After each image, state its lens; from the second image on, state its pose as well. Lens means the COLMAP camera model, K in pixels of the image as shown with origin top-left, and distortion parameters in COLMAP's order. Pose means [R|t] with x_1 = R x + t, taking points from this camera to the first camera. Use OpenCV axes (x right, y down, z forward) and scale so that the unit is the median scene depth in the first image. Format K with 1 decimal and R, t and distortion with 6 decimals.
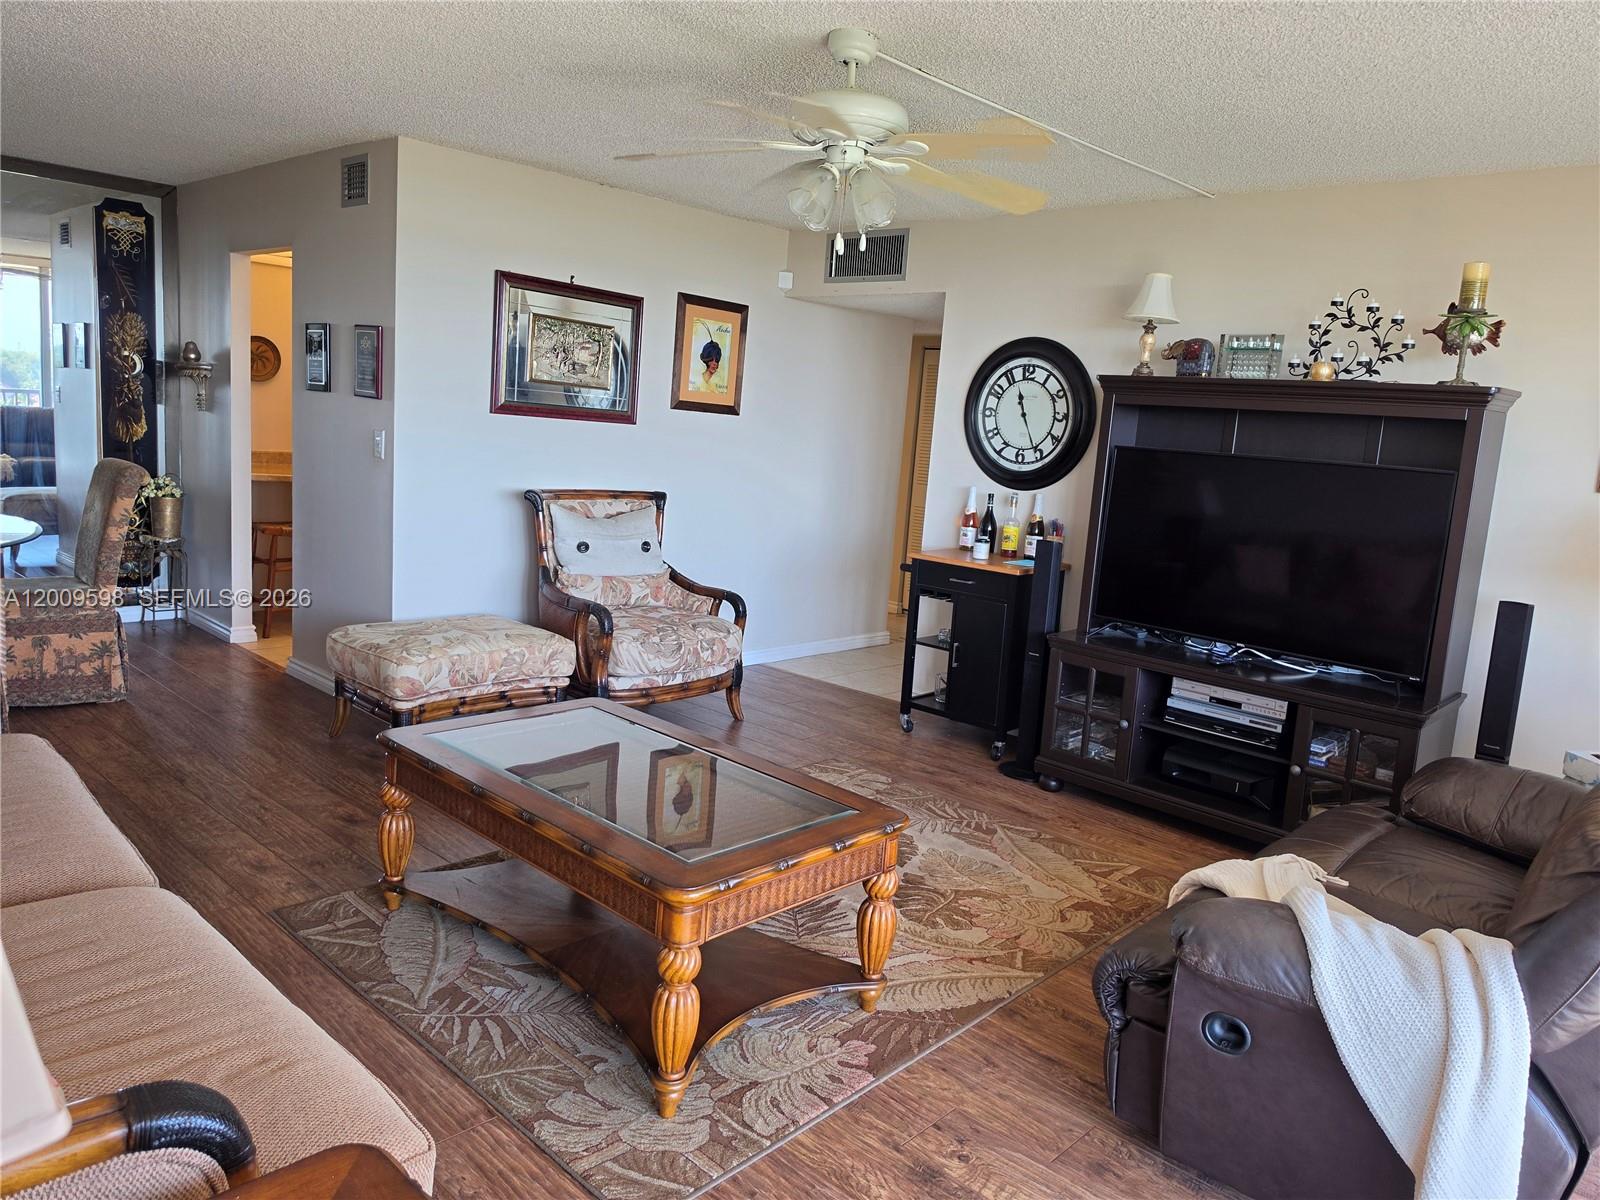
lens RADIAL K [[1092.3, 0, 803.2], [0, 1092.3, 592.2], [0, 0, 1]] dist [0.088191, -0.121883]
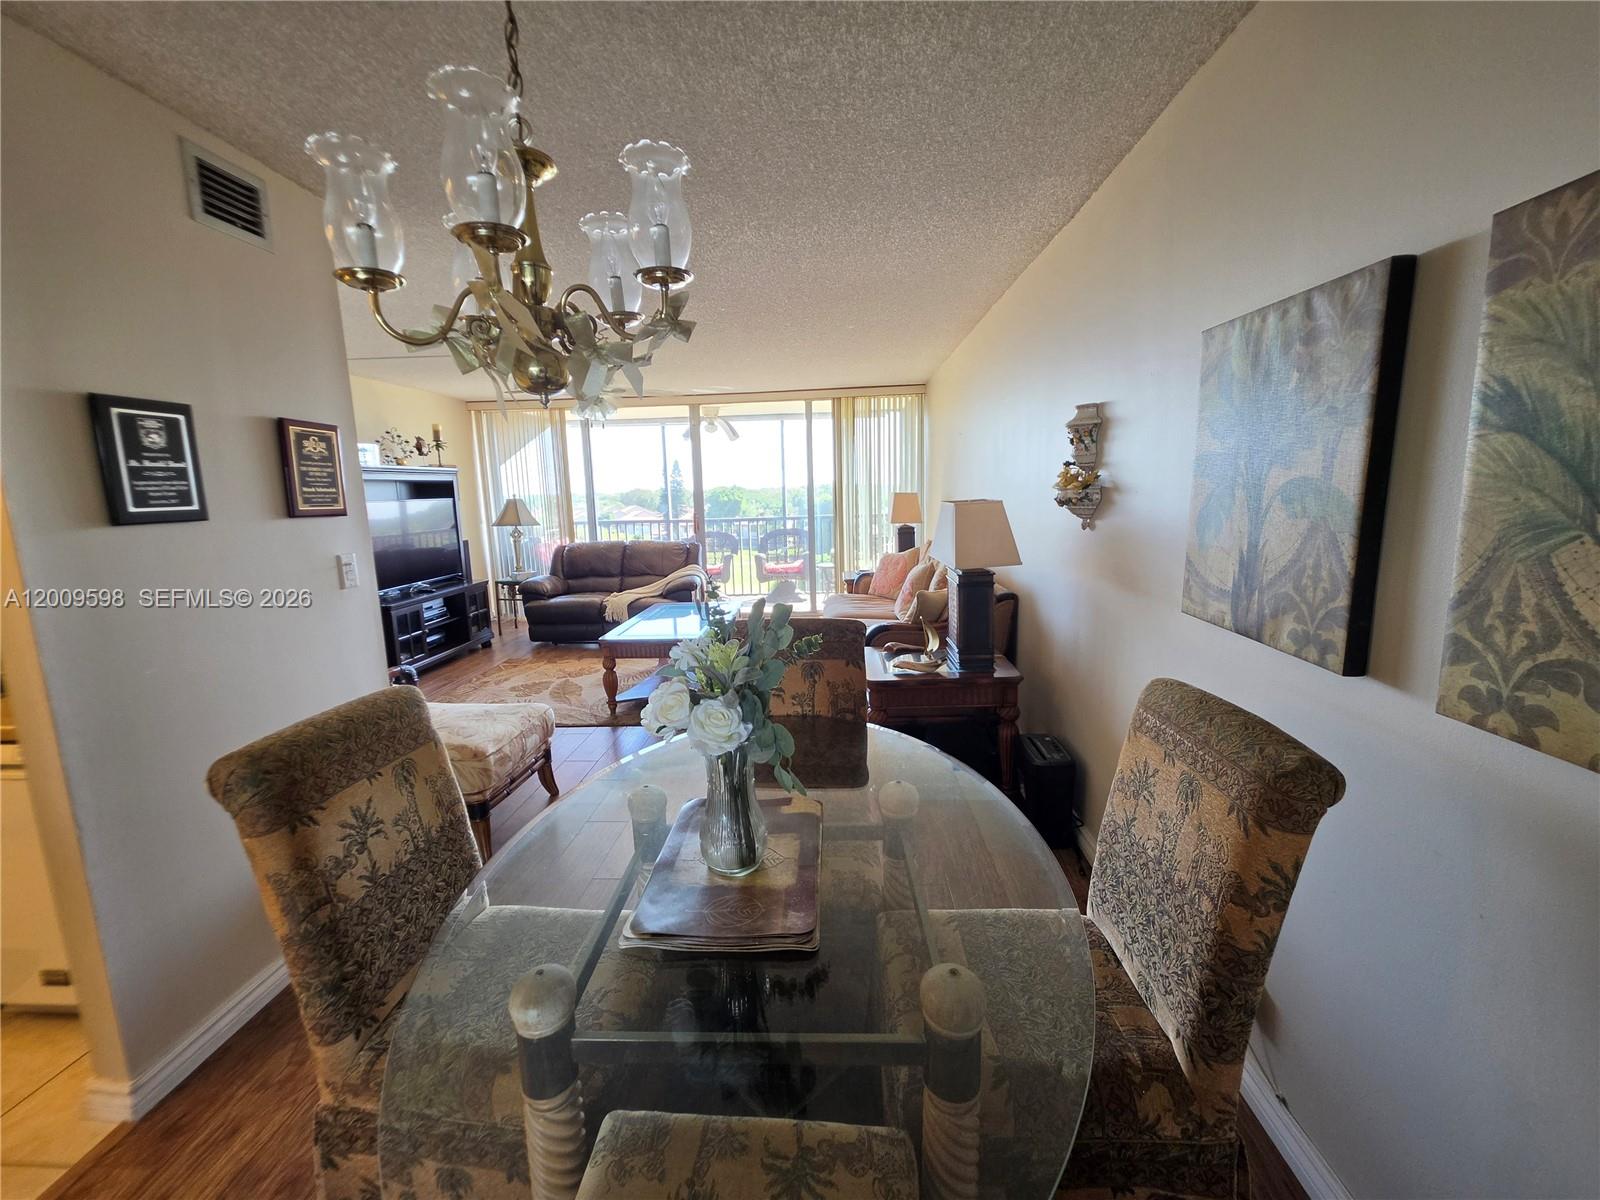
lens RADIAL K [[636.6, 0, 793.7], [0, 636.6, 591.0], [0, 0, 1]] dist [-0.007444, 0.000904]
pose [[-0.630776, -0.180775, 0.754614, -1.088772], [0.104046, 0.943998, 0.313115, -0.269134], [-0.768958, 0.276020, -0.576642, 1.178431]]
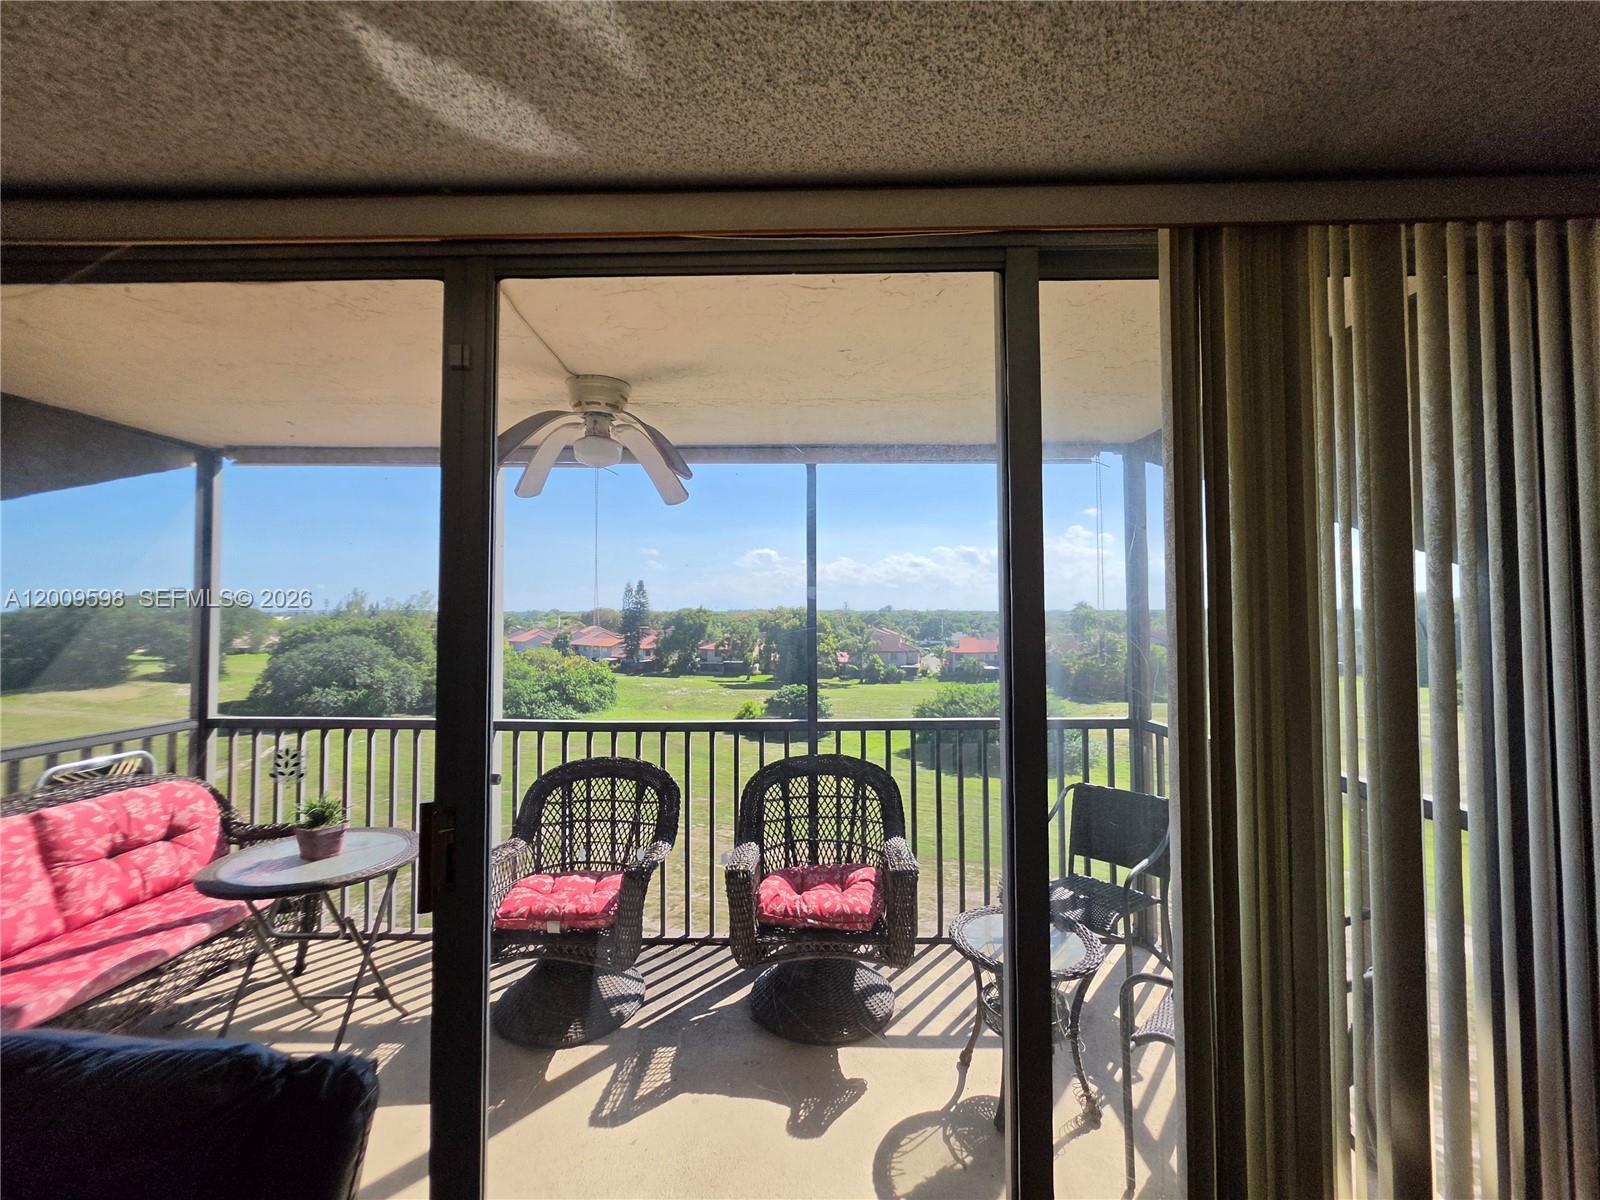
lens RADIAL K [[636.2, 0, 790.1], [0, 636.2, 586.3], [0, 0, 1]] dist [-0.001665, 0.000050]
pose [[-0.665396, -0.042656, 0.745271, 0.029789], [0.074589, 0.989571, 0.123233, -0.097457], [-0.742755, 0.137588, -0.655275, 0.408269]]
